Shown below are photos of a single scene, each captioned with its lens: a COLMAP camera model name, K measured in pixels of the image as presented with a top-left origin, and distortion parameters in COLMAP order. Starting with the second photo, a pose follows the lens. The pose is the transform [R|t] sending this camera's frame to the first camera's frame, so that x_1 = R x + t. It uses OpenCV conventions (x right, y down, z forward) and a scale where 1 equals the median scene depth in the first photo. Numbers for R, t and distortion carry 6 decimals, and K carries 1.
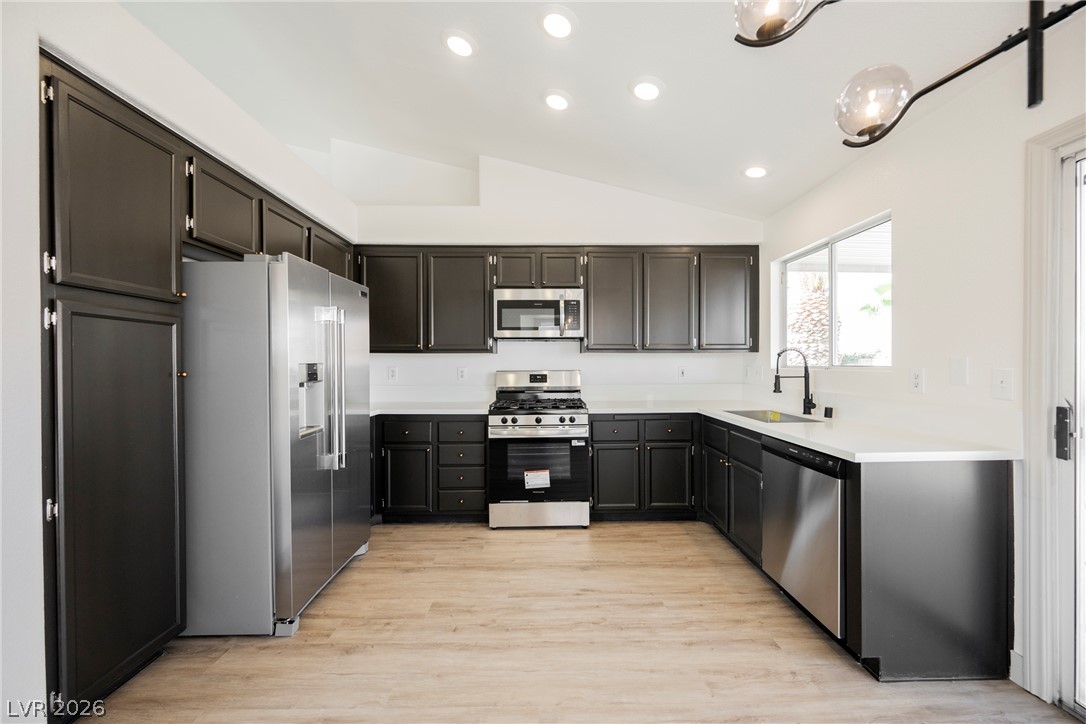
lens RADIAL K [[426.4, 0, 544.7], [0, 426.4, 358.2], [0, 0, 1]] dist [-0.002412, 0.000261]
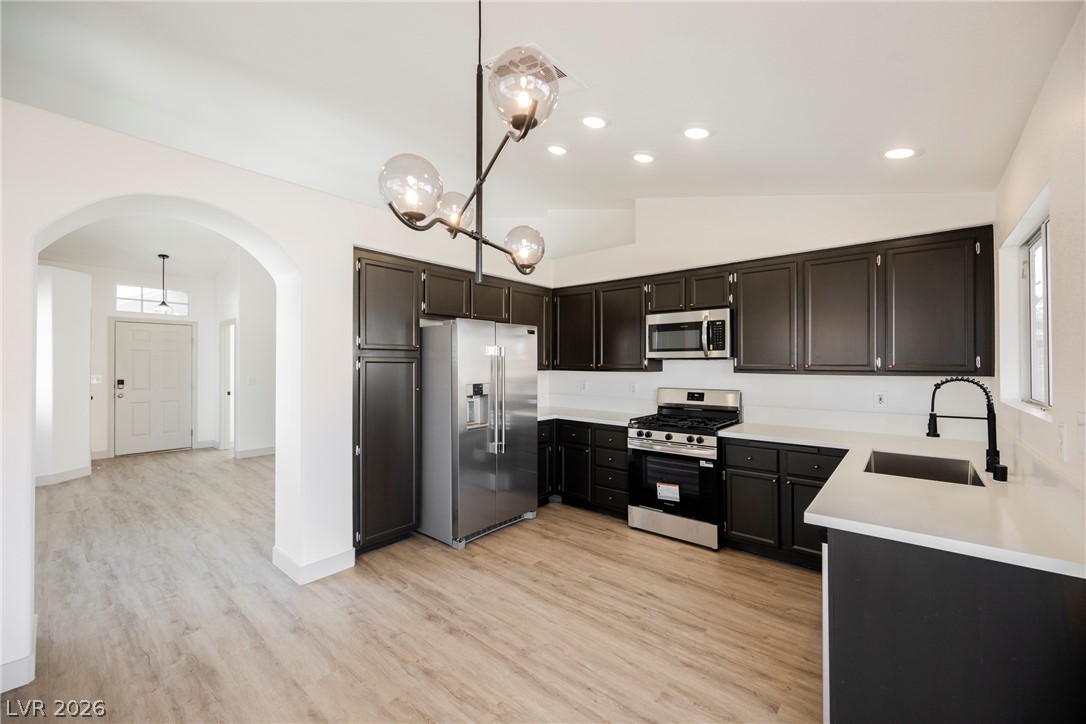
lens RADIAL K [[426.4, 0, 542.2], [0, 426.4, 351.1], [0, 0, 1]] dist [-0.002412, 0.000261]
pose [[0.750632, -0.017274, -0.660495, 0.528668], [0.004536, 0.999769, -0.020992, -0.058040], [0.660705, 0.012761, 0.750537, -0.026198]]
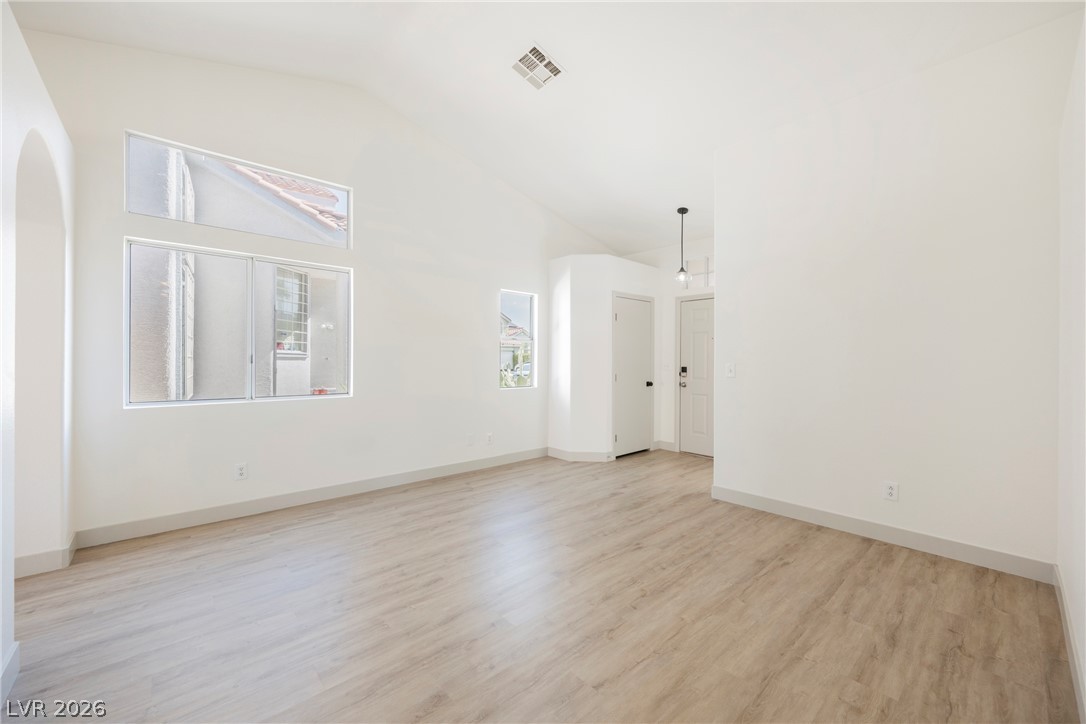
lens RADIAL K [[426.4, 0, 549.5], [0, 426.4, 371.1], [0, 0, 1]] dist [-0.002412, 0.000261]
pose [[-0.737402, 0.013068, -0.675328, -0.659427], [-0.002228, 0.999760, 0.021778, 0.005205], [0.675451, 0.017564, -0.737196, 1.090611]]
